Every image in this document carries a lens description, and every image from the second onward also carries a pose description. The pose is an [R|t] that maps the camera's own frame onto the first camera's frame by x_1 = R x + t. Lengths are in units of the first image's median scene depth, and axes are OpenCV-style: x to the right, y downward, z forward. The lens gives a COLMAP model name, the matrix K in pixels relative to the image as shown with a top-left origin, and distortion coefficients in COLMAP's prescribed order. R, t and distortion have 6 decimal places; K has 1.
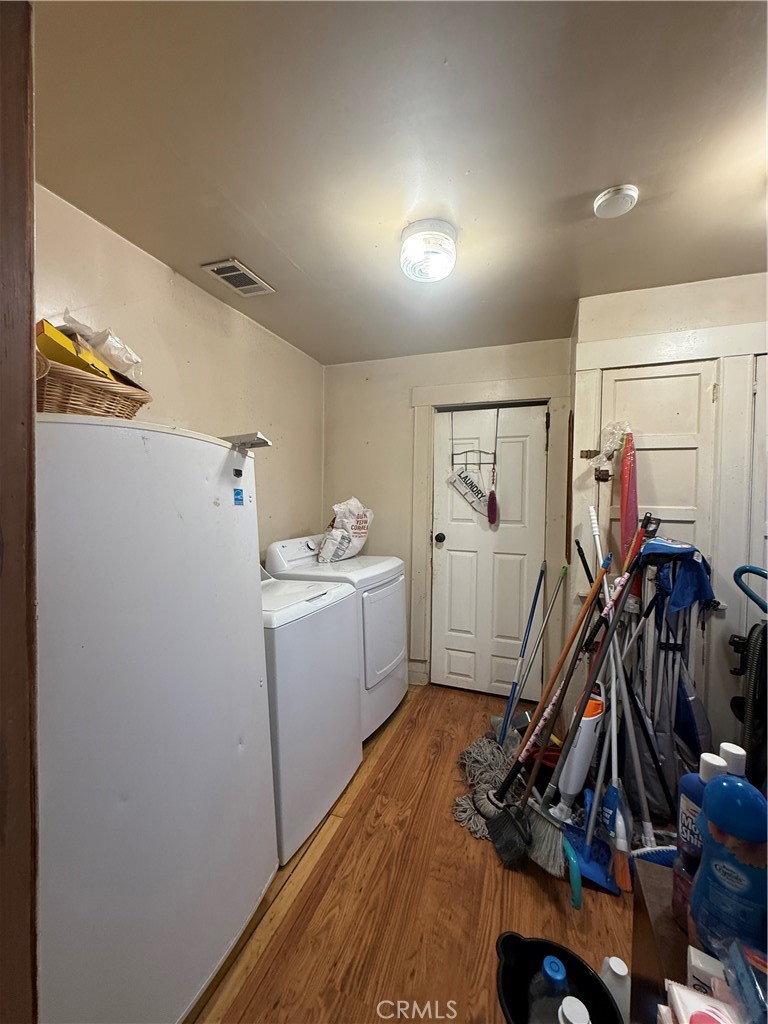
lens RADIAL K [[410.1, 0, 381.8], [0, 410.1, 508.9], [0, 0, 1]] dist [0.000147, -0.000274]
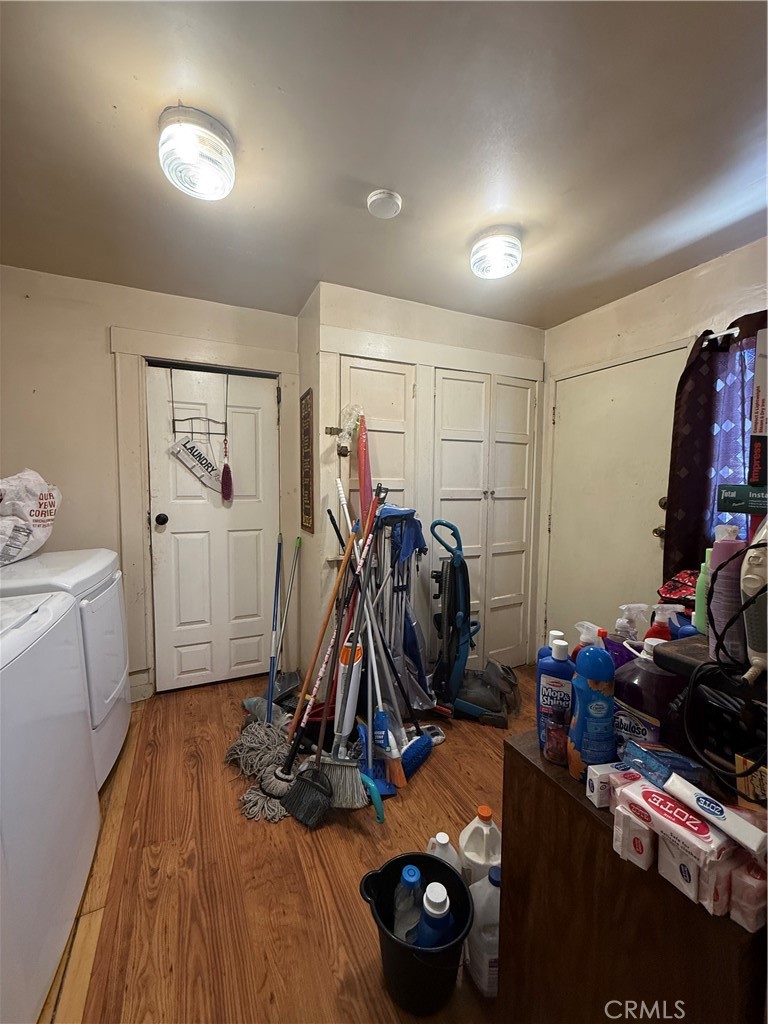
lens RADIAL K [[410.1, 0, 381.8], [0, 410.1, 508.9], [0, 0, 1]] dist [0.000147, -0.000274]
pose [[0.701088, -0.055762, 0.710891, -0.197223], [0.019744, 0.998074, 0.058817, 0.012604], [-0.712801, -0.027200, 0.700838, 0.137109]]
